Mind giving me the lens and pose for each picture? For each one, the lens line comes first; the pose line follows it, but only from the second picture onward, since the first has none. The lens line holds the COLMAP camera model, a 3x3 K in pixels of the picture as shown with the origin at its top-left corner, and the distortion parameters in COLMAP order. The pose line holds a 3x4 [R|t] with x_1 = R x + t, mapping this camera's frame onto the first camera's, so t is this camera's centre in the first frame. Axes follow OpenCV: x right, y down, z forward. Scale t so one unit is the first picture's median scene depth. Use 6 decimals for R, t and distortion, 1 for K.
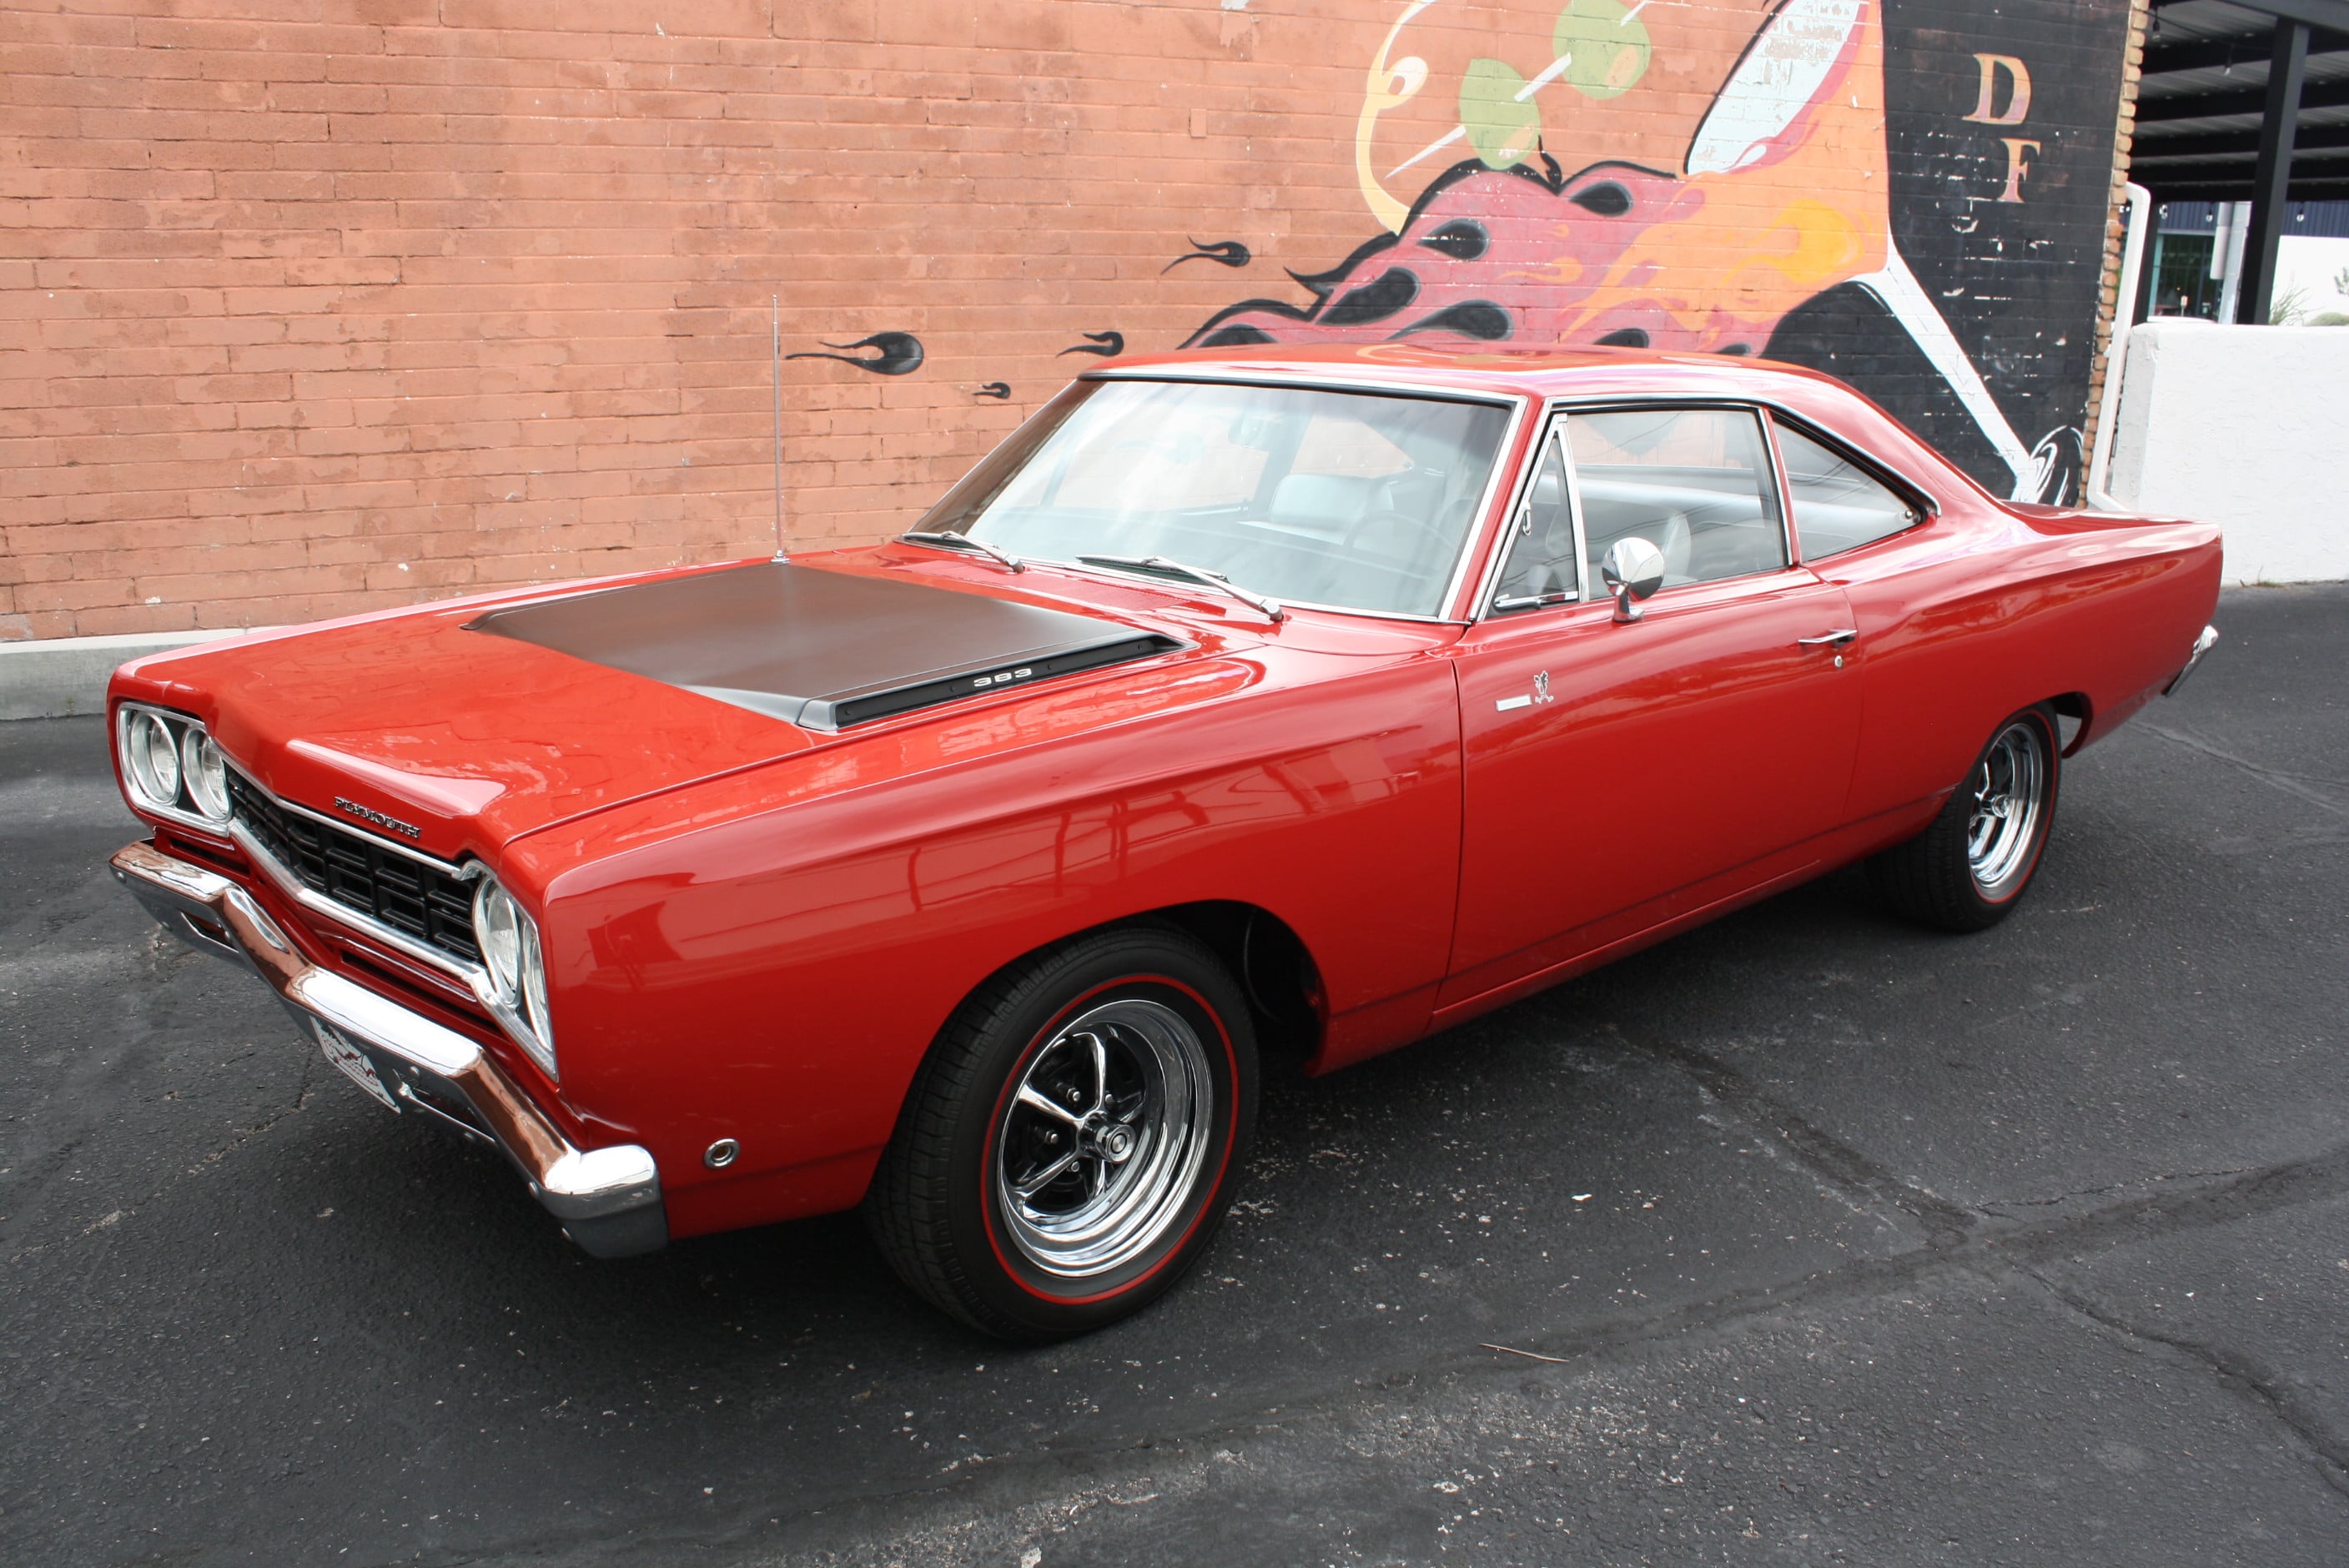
lens RADIAL K [[2006.3, 0, 1177.3], [0, 2006.3, 778.5], [0, 0, 1]] dist [-0.166105, 0.154098]
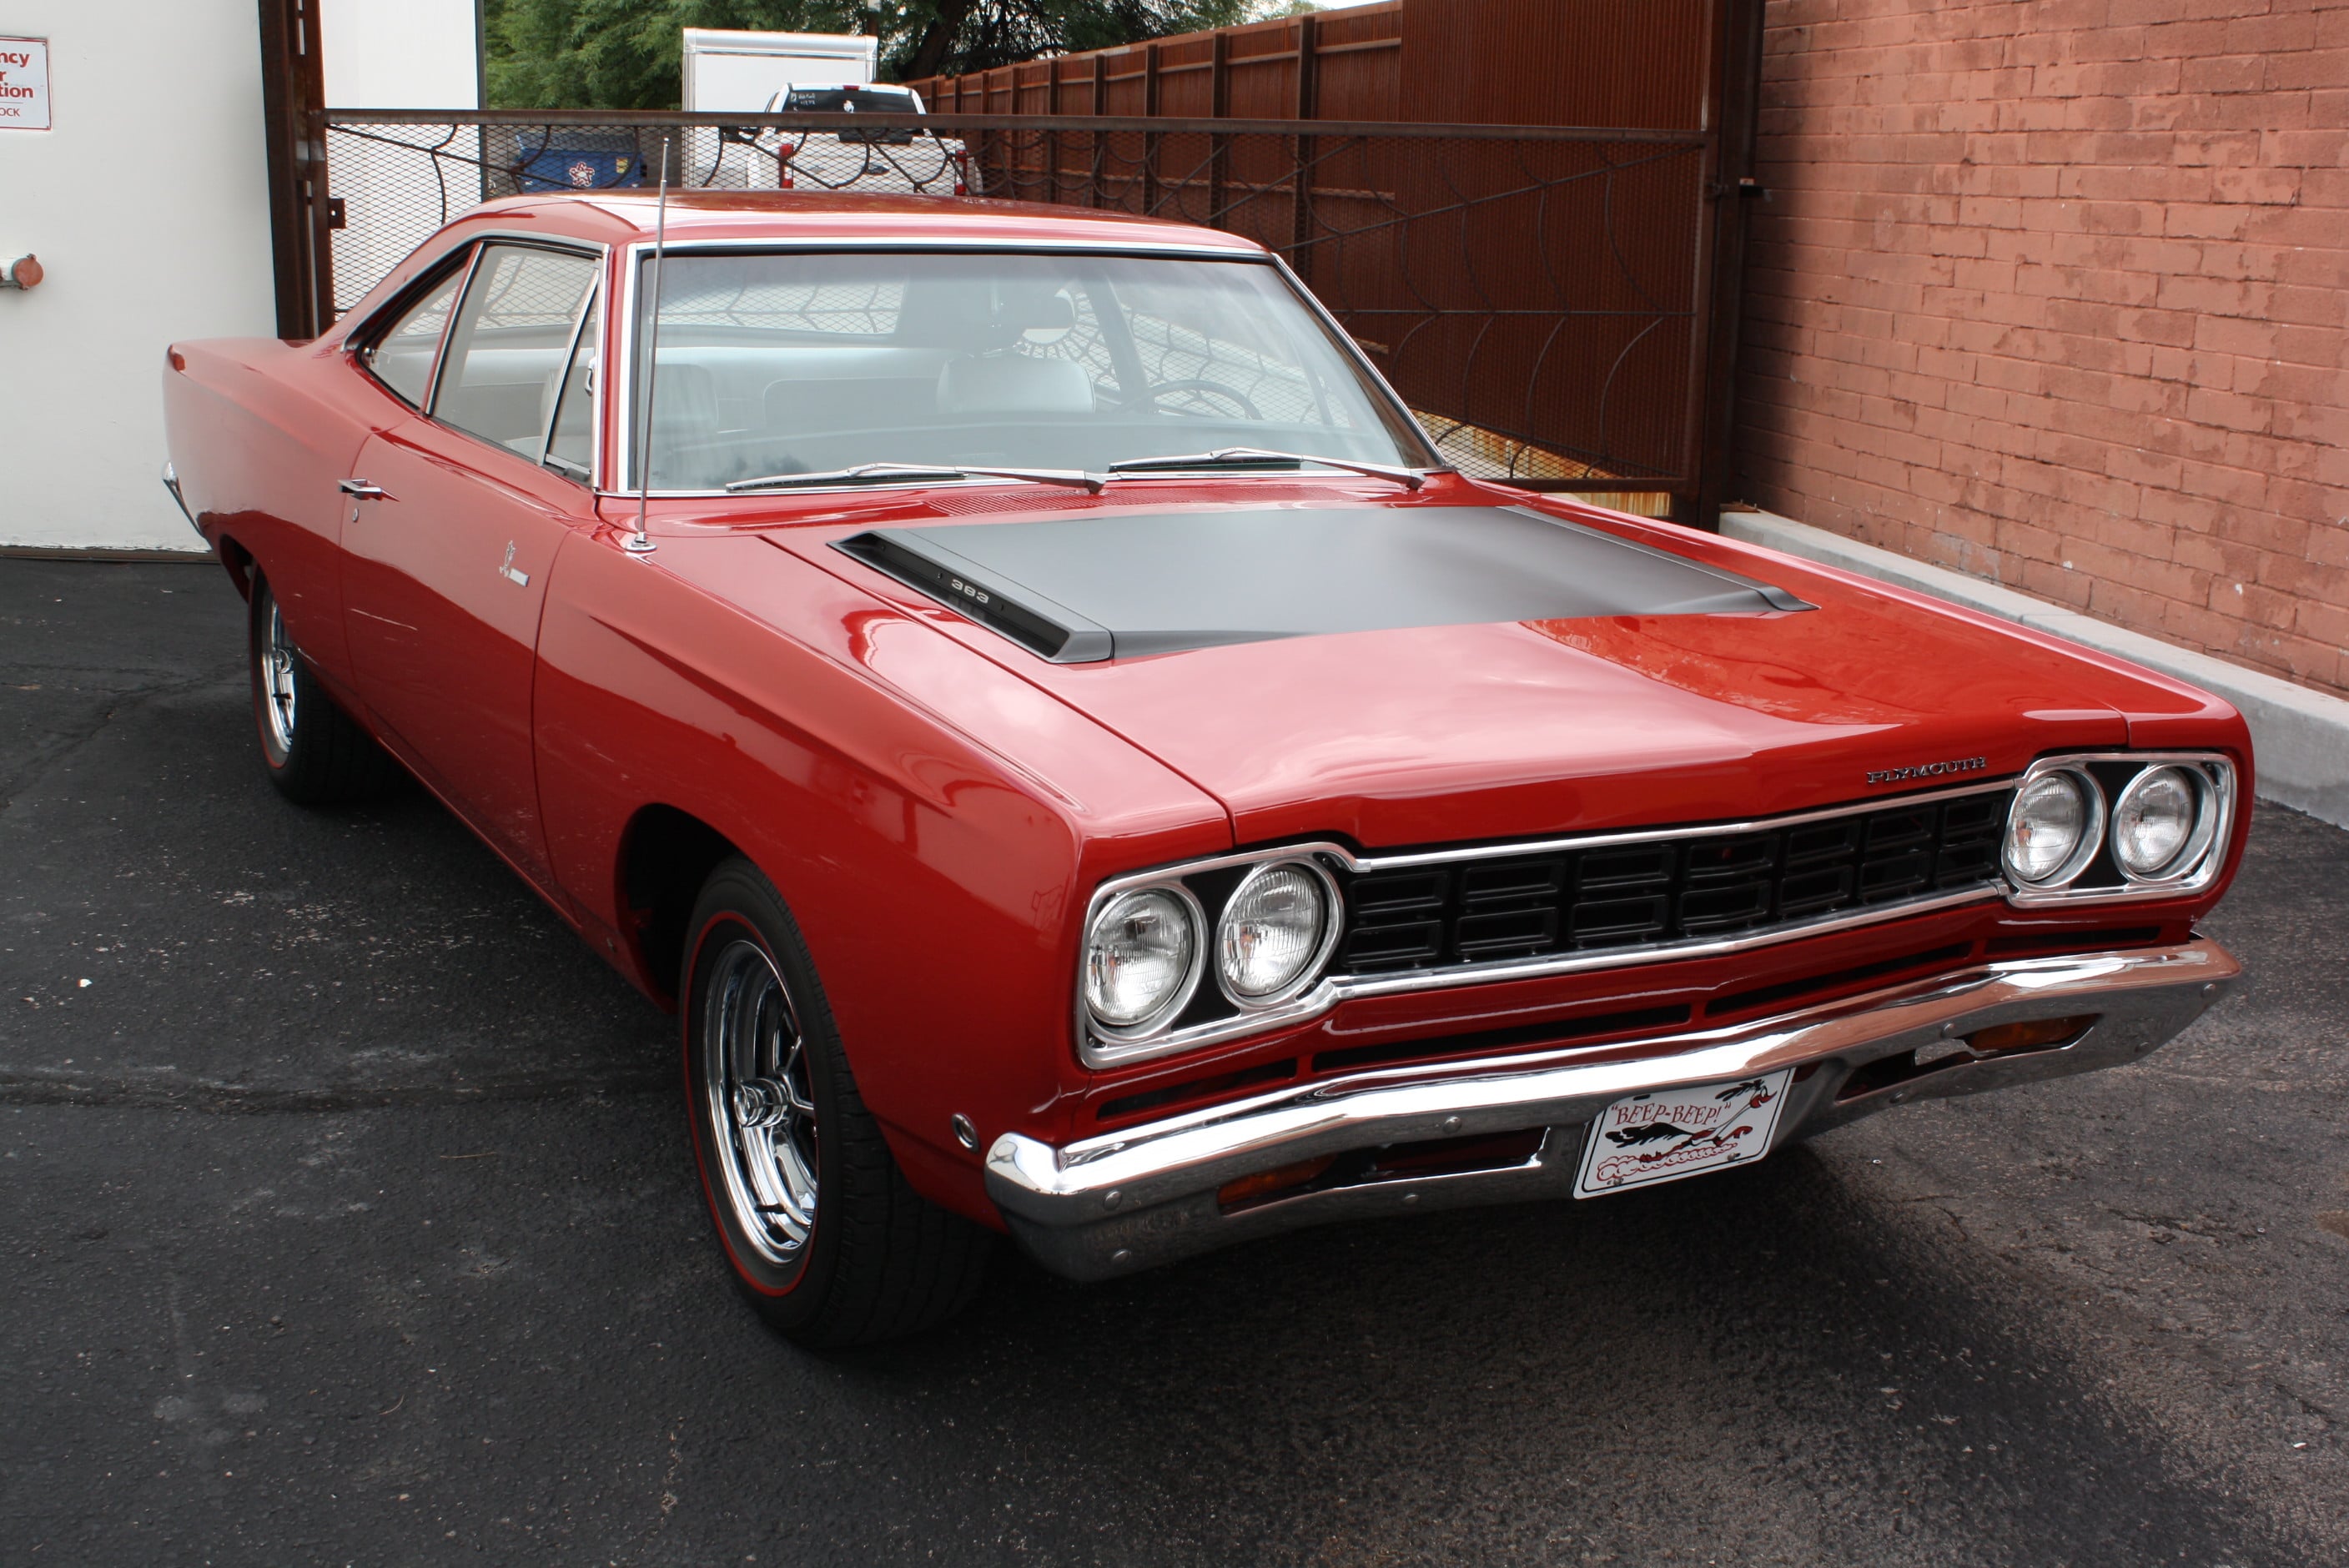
lens RADIAL K [[2586.4, 0, 1191.0], [0, 2586.4, 786.9], [0, 0, 1]] dist [-0.121120, 0.155372]
pose [[-0.198019, 0.210547, -0.957318, 0.603749], [-0.279781, 0.923887, 0.261067, -0.175518], [0.939421, 0.319536, -0.124040, 0.758516]]
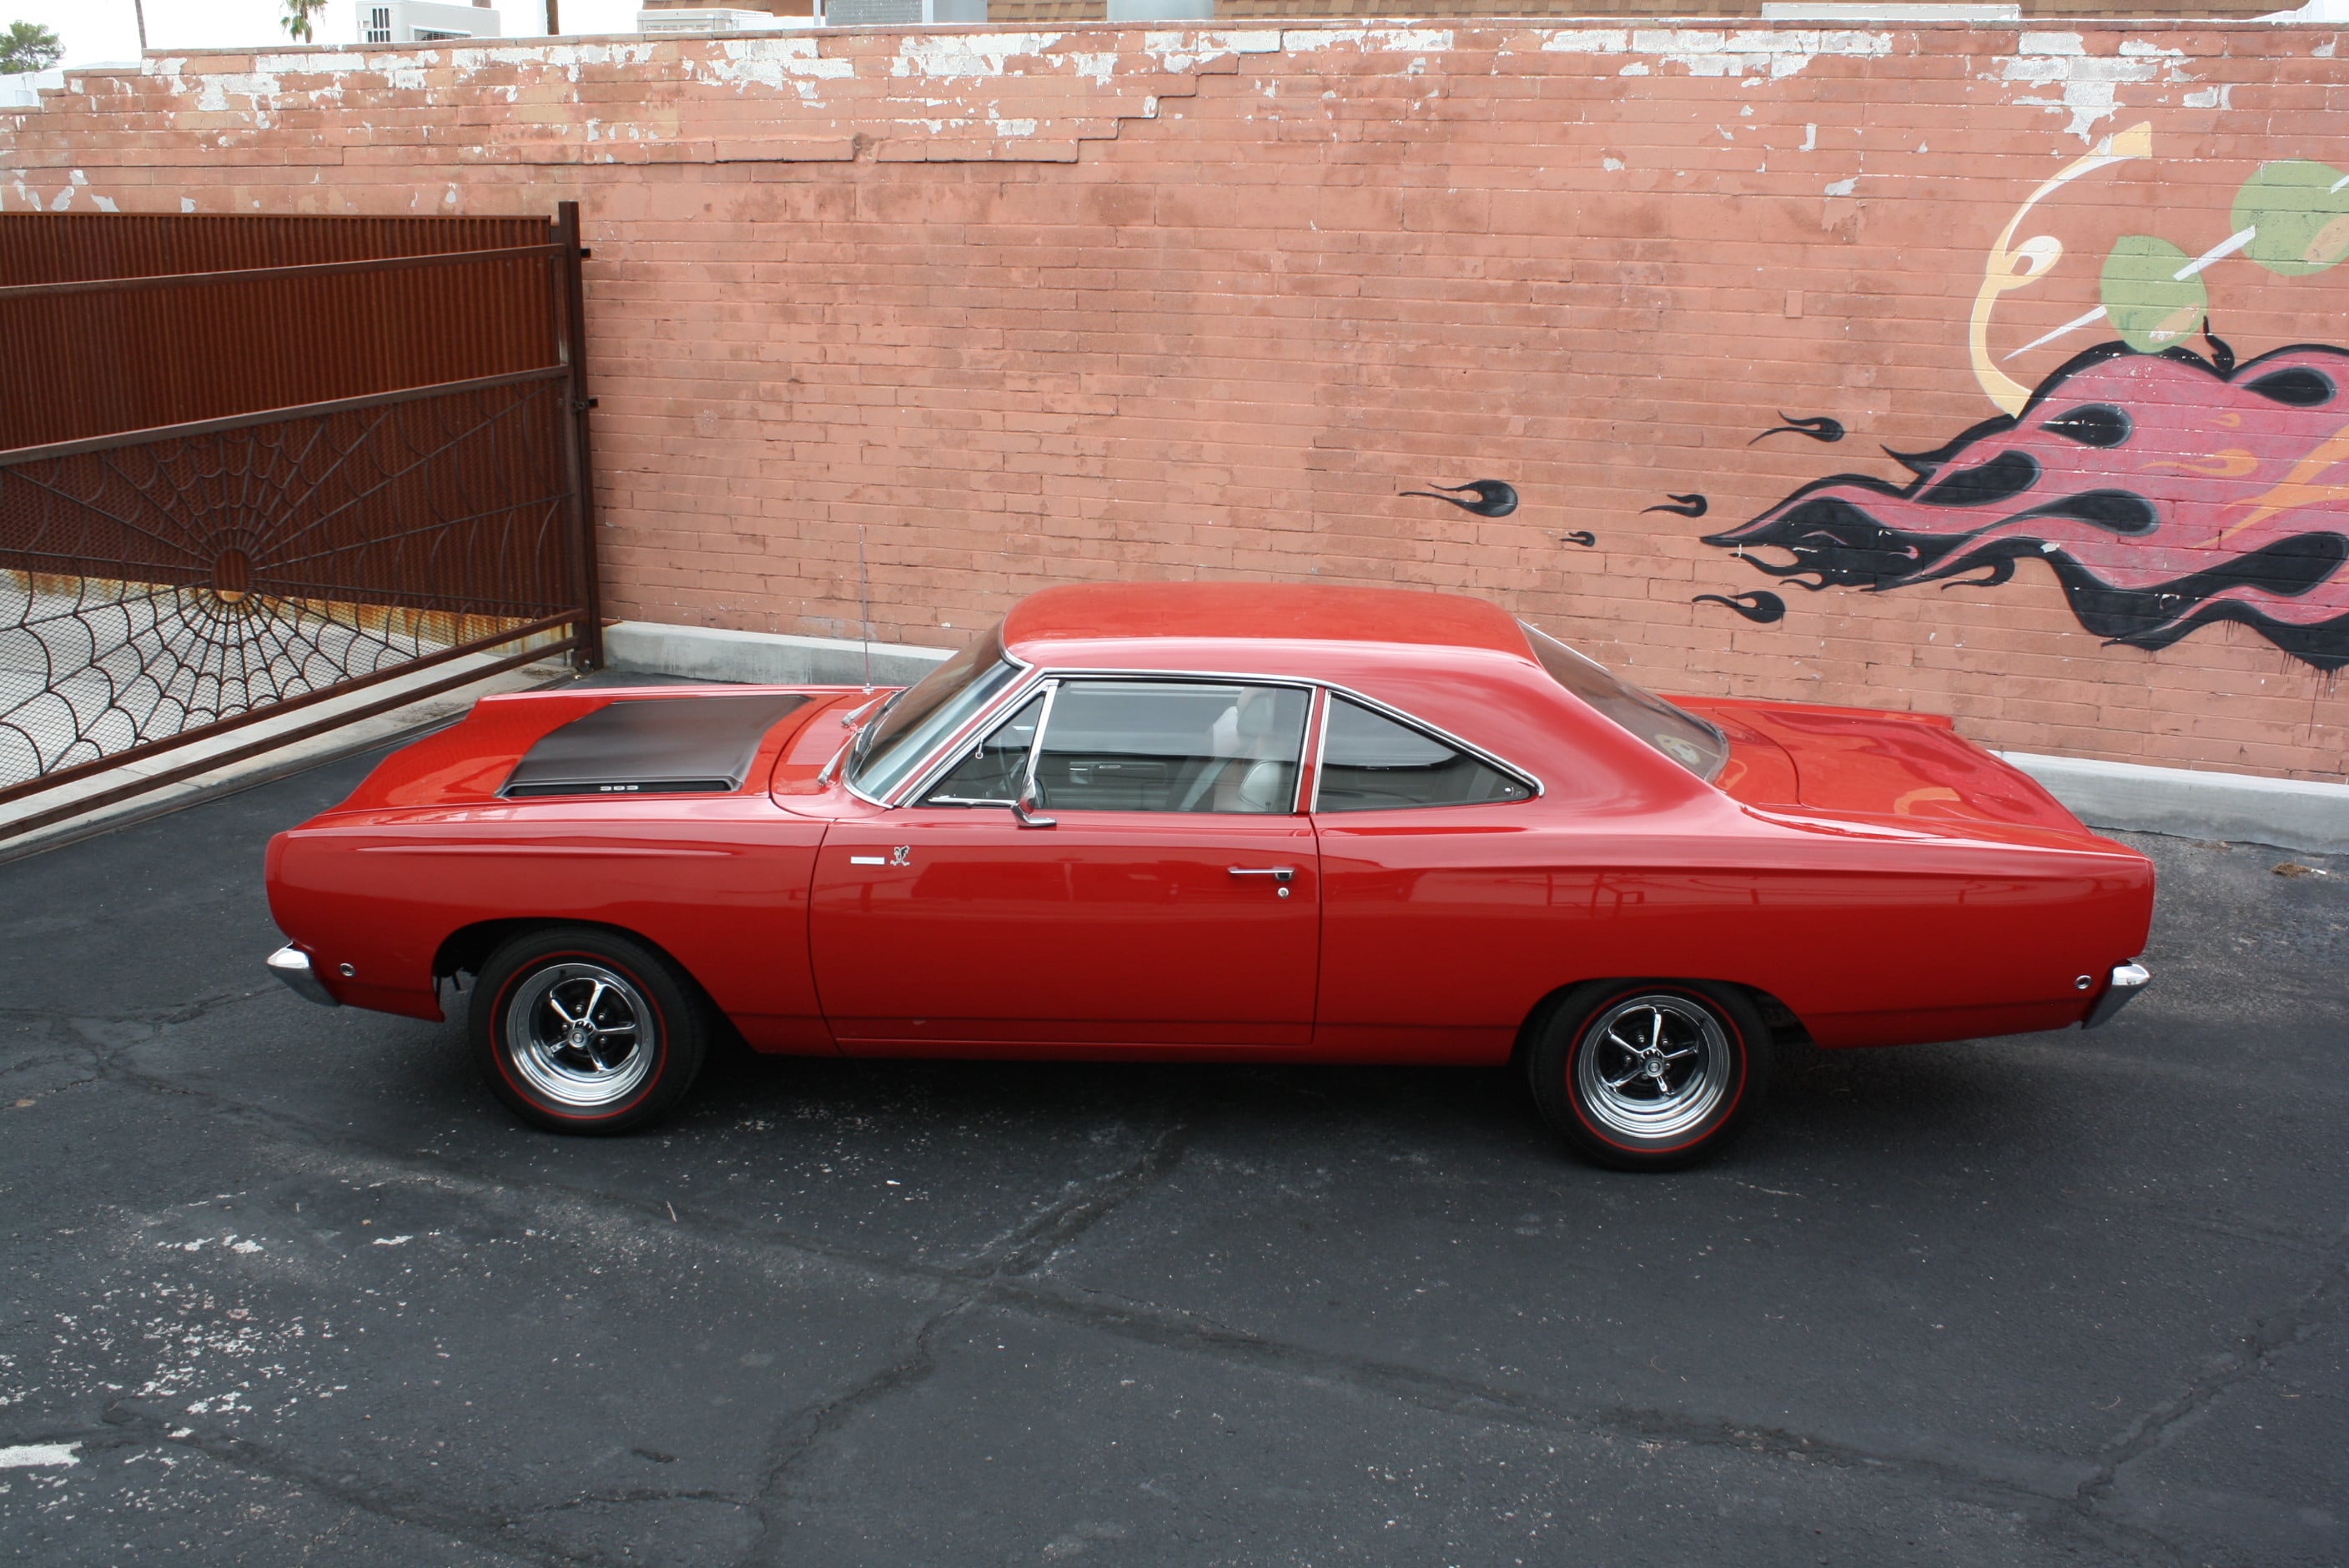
lens RADIAL K [[2229.5, 0, 1188.4], [0, 2229.5, 778.1], [0, 0, 1]] dist [-0.145007, 0.152433]
pose [[0.713868, 0.177311, -0.677461, 0.672094], [-0.180064, 0.981363, 0.067110, -0.115425], [0.676735, 0.074078, 0.732491, -0.056808]]
